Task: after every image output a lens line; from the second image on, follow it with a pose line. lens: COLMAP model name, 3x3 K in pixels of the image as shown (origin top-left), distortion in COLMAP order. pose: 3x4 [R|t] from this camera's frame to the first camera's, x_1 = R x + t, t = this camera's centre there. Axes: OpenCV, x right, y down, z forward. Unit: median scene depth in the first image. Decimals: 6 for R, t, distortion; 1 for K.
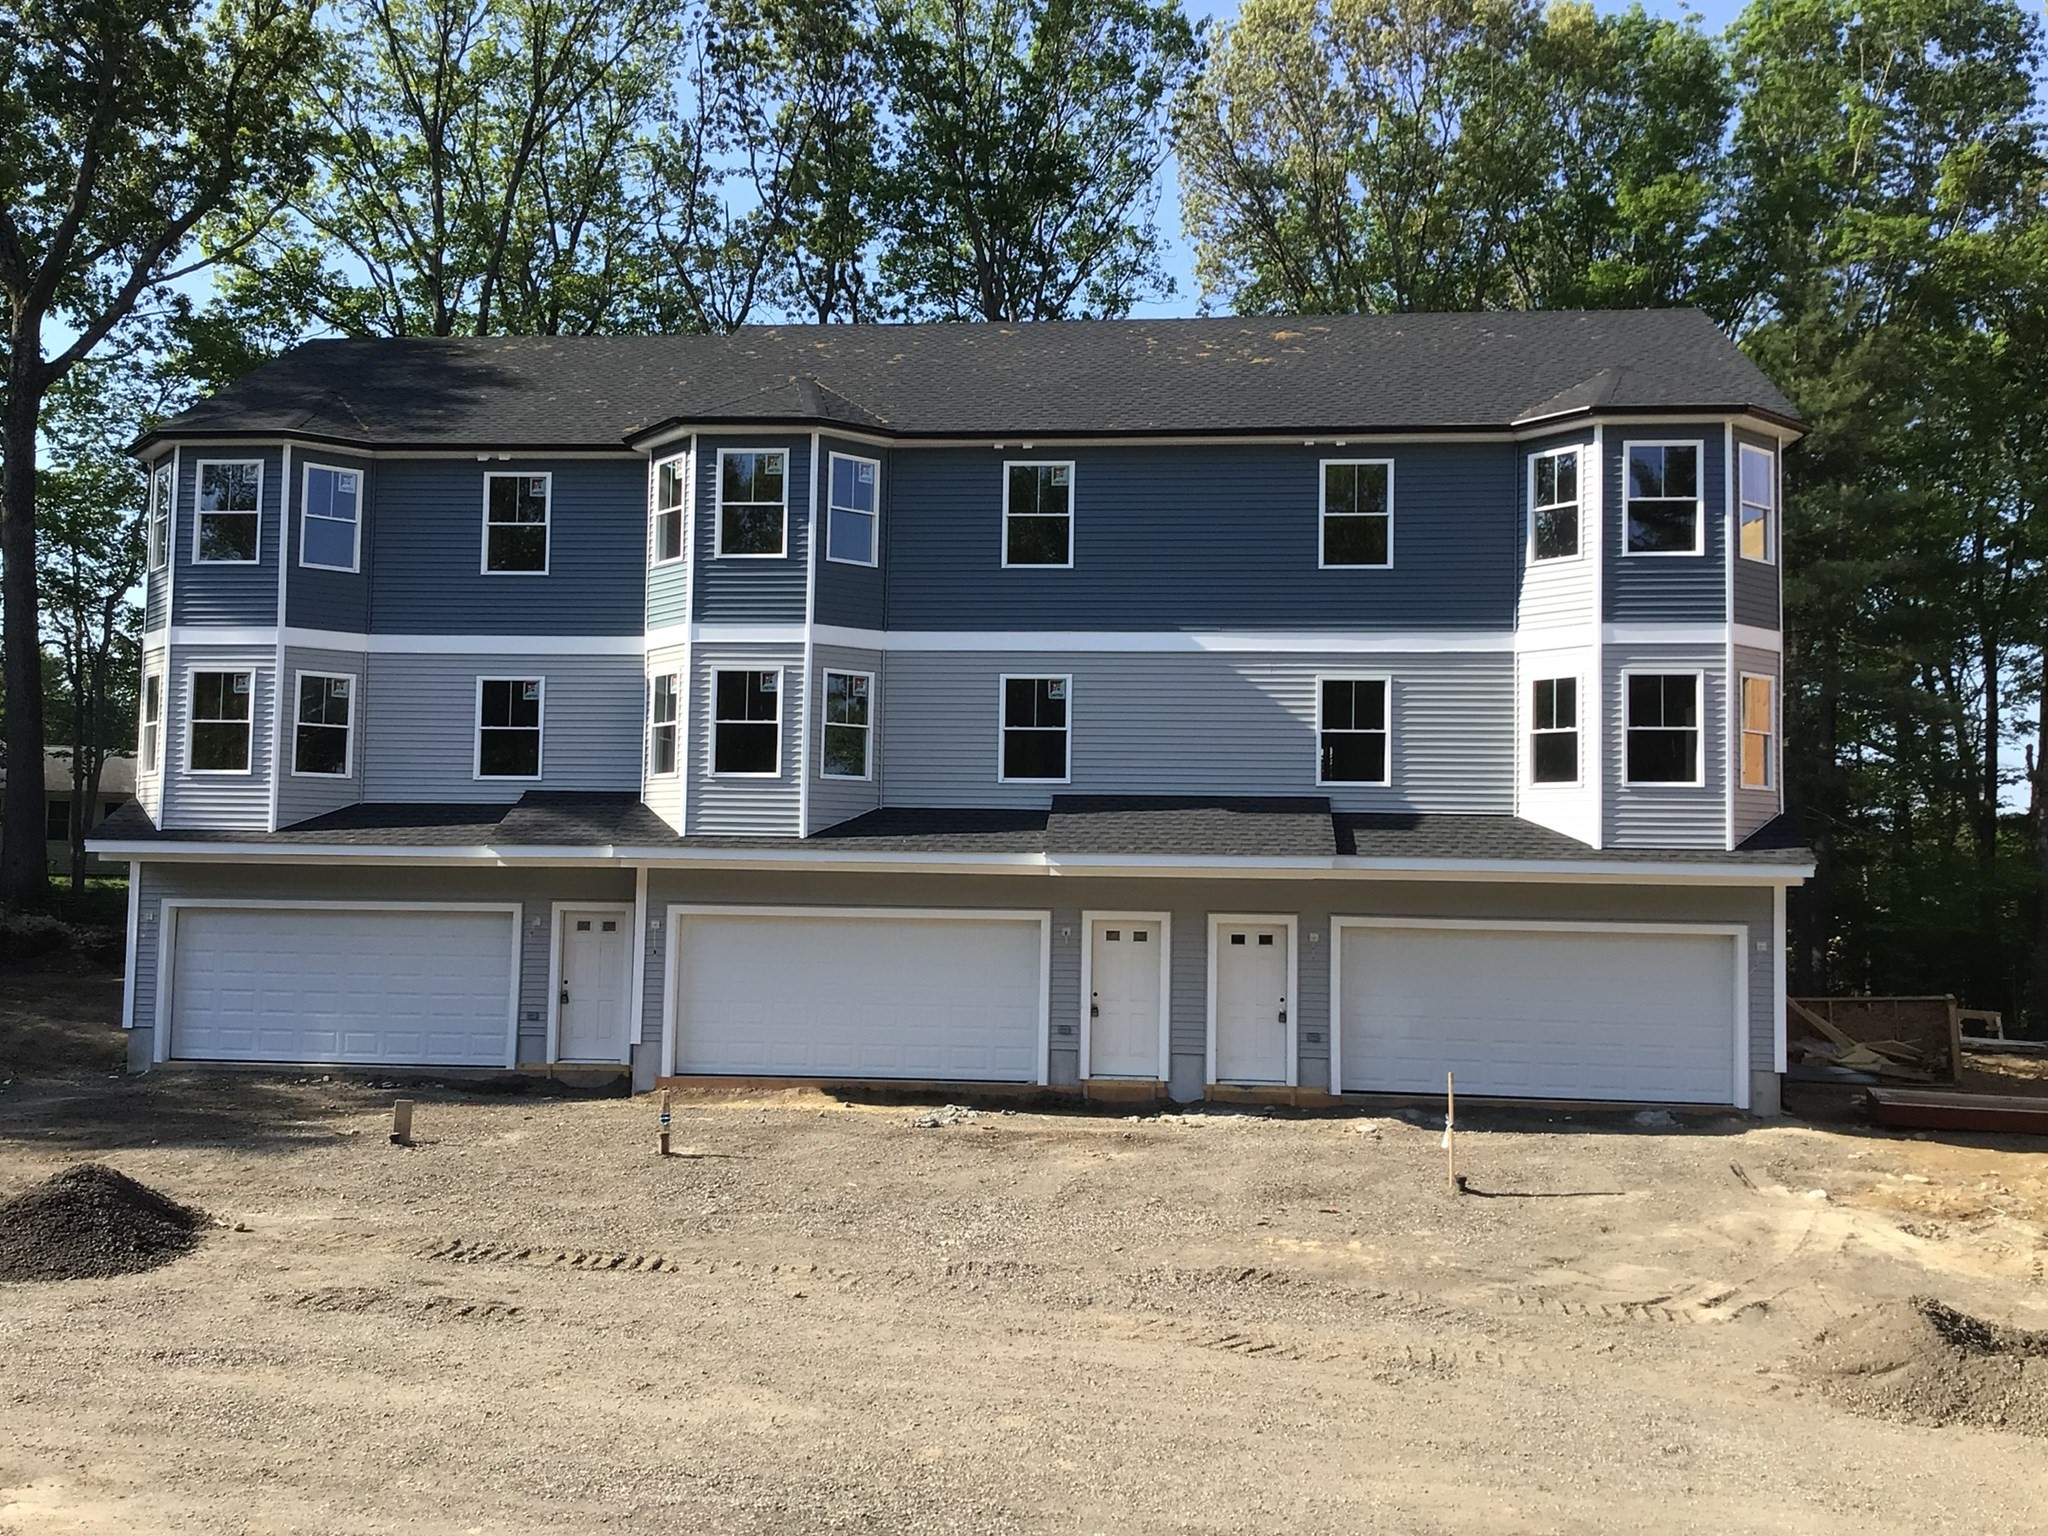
lens RADIAL K [[1877.7, 0, 1023.2], [0, 1877.7, 767.7], [0, 0, 1]] dist [0.043021, 0.000000]
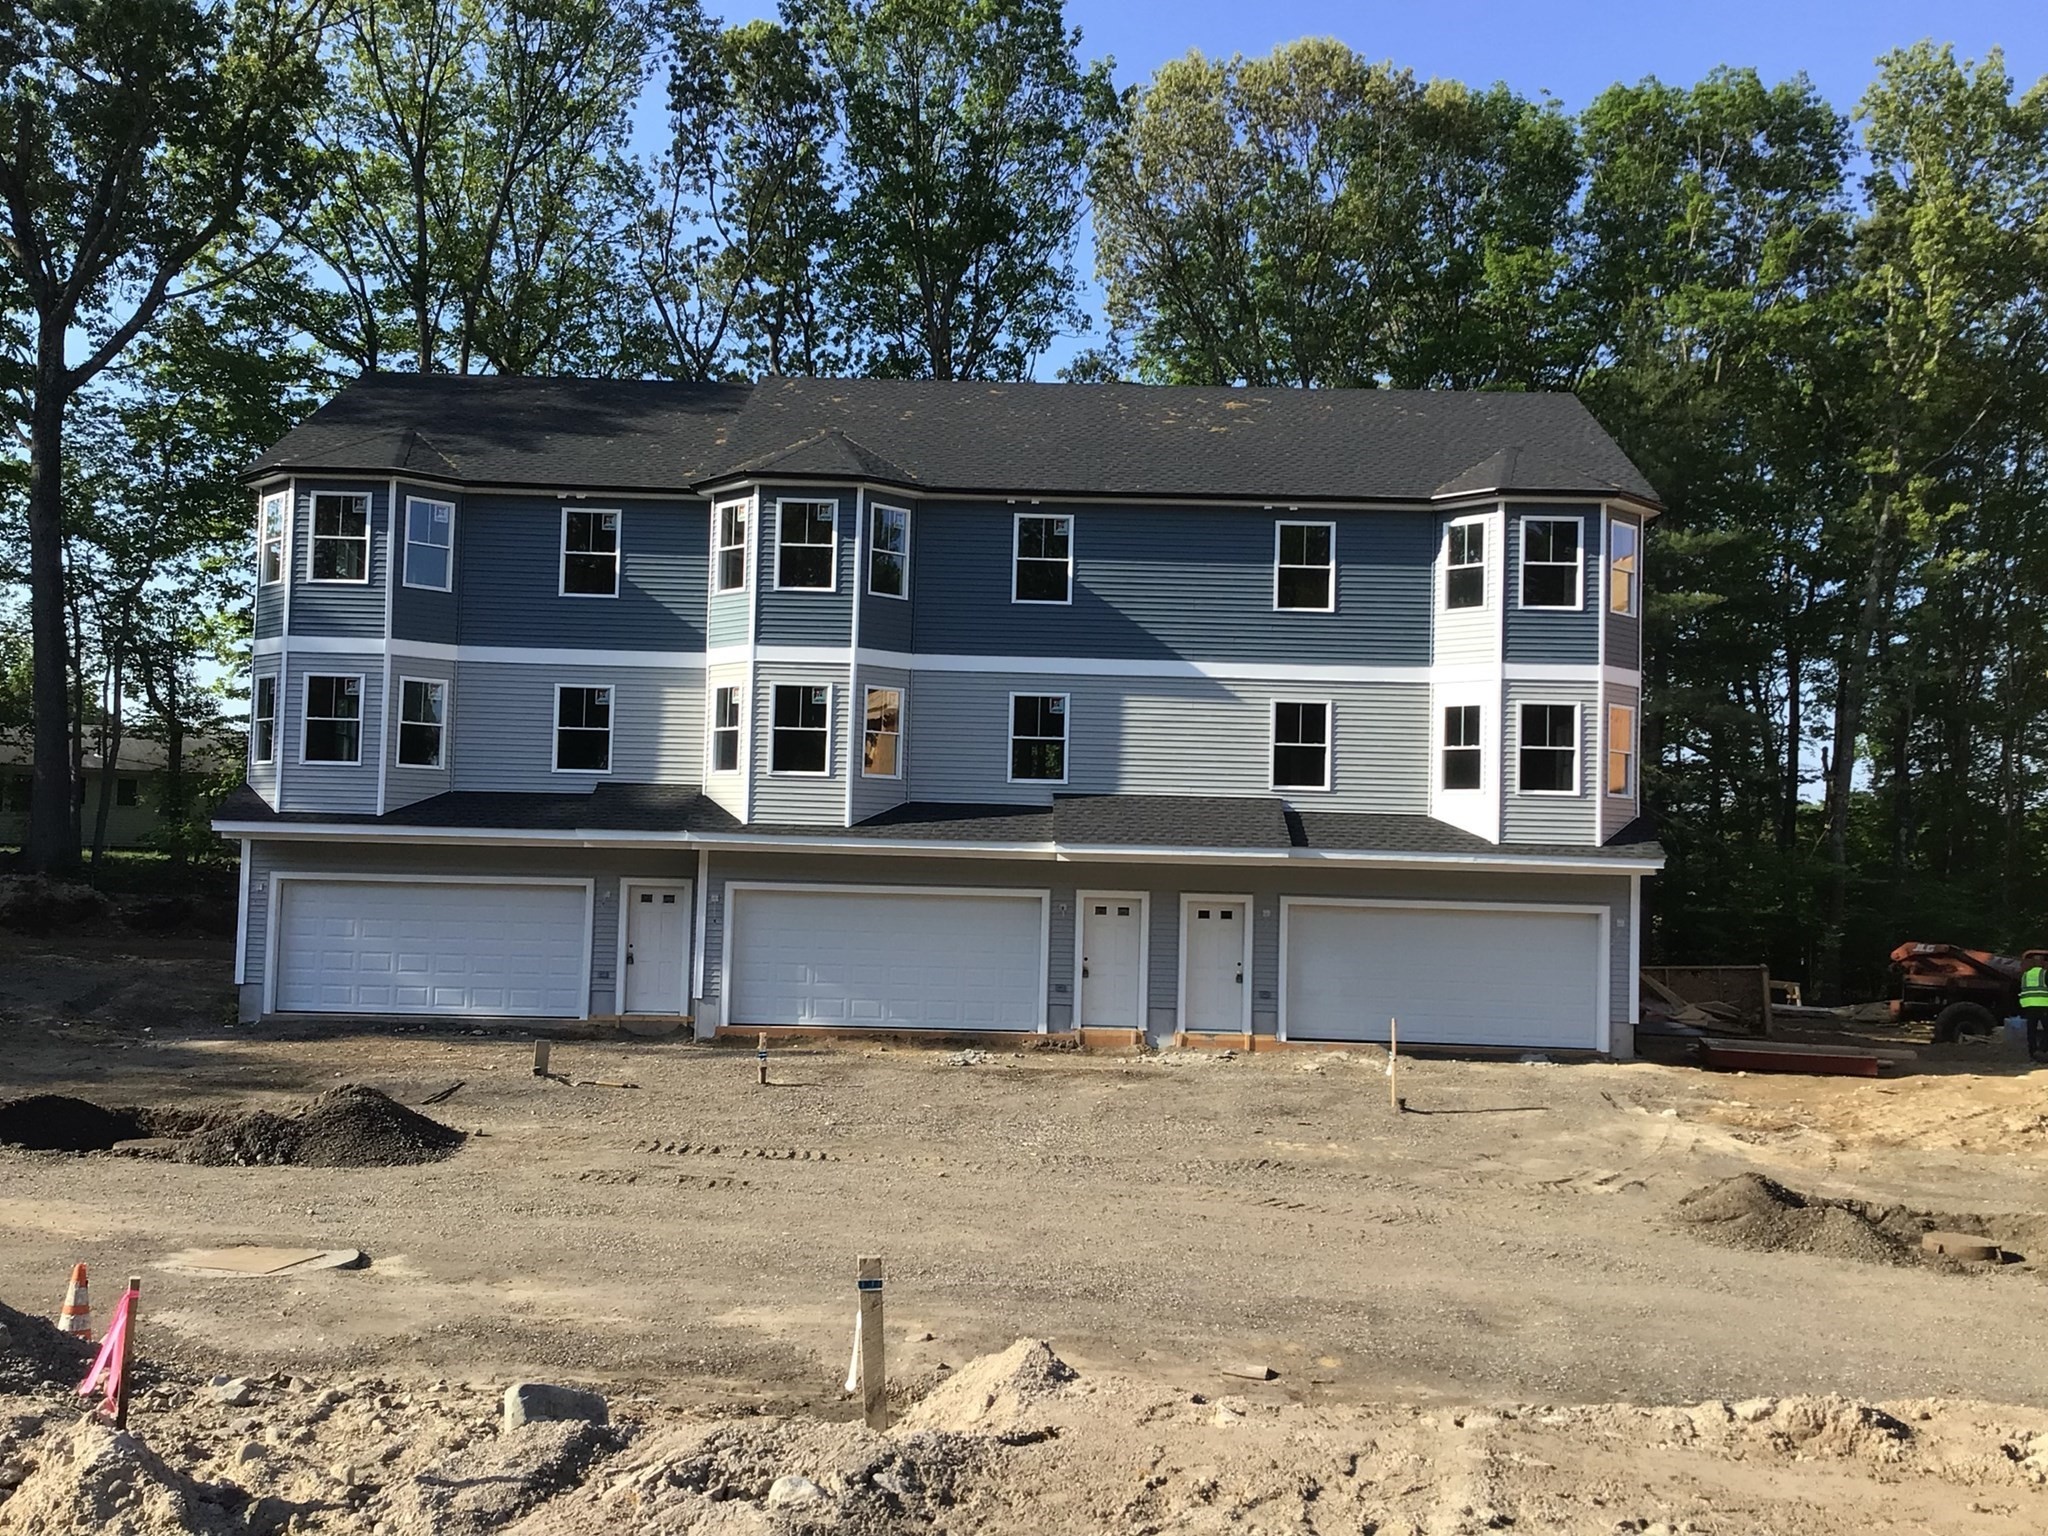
lens RADIAL K [[1877.7, 0, 1023.9], [0, 1877.7, 758.7], [0, 0, 1]] dist [0.043021, 0.000000]
pose [[0.996021, 0.015785, 0.087710, -0.107689], [-0.016425, 0.999843, 0.006578, -0.015096], [-0.087592, -0.007993, 0.996124, -0.194857]]
